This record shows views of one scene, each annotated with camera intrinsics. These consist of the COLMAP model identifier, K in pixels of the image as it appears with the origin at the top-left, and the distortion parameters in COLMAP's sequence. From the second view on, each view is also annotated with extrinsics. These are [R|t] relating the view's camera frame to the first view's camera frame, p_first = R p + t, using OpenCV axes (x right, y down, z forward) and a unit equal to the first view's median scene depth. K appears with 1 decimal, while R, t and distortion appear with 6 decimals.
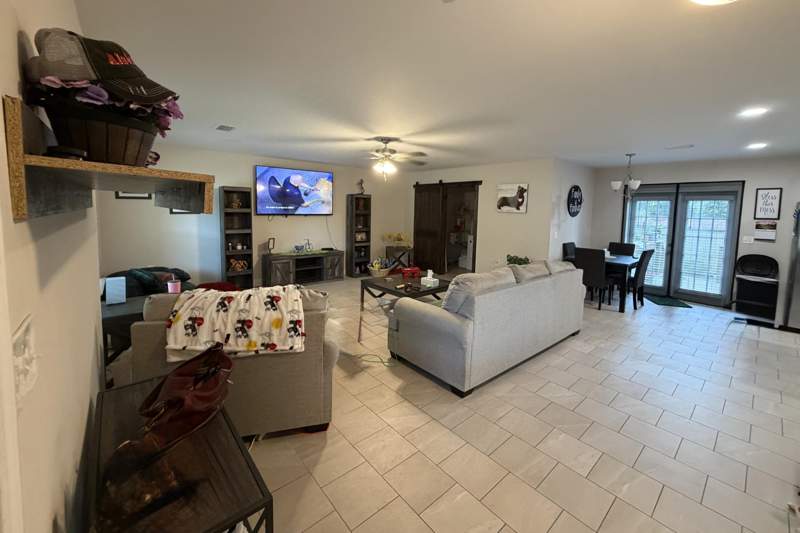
lens RADIAL K [[321.1, 0, 406.2], [0, 321.1, 234.9], [0, 0, 1]] dist [-0.000491, 0.000094]
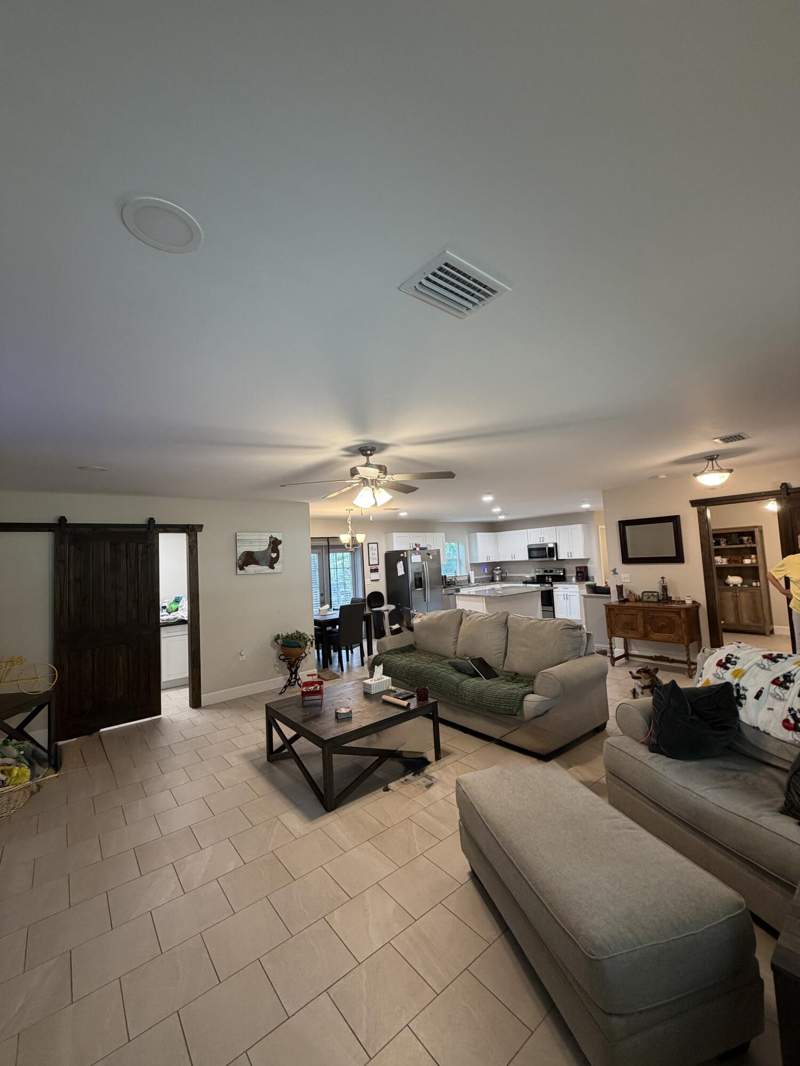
lens RADIAL K [[424.9, 0, 401.2], [0, 424.9, 530.2], [0, 0, 1]] dist [-0.001096, -0.000054]
pose [[0.049389, 0.040004, 0.997978, -0.586397], [0.131531, 0.990235, -0.046203, -0.082946], [-0.990081, 0.133547, 0.043645, 0.673440]]
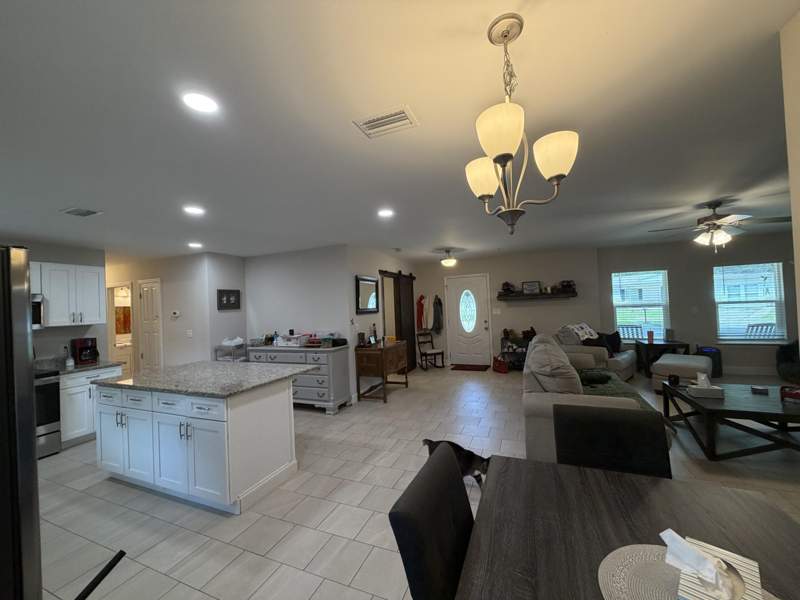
lens RADIAL K [[318.9, 0, 397.7], [0, 318.9, 300.7], [0, 0, 1]] dist [-0.001096, -0.000054]
pose [[-0.905226, 0.006591, -0.424879, 0.753749], [-0.013411, 0.998939, 0.044068, -0.055078], [0.424719, 0.045589, -0.904177, 1.021978]]
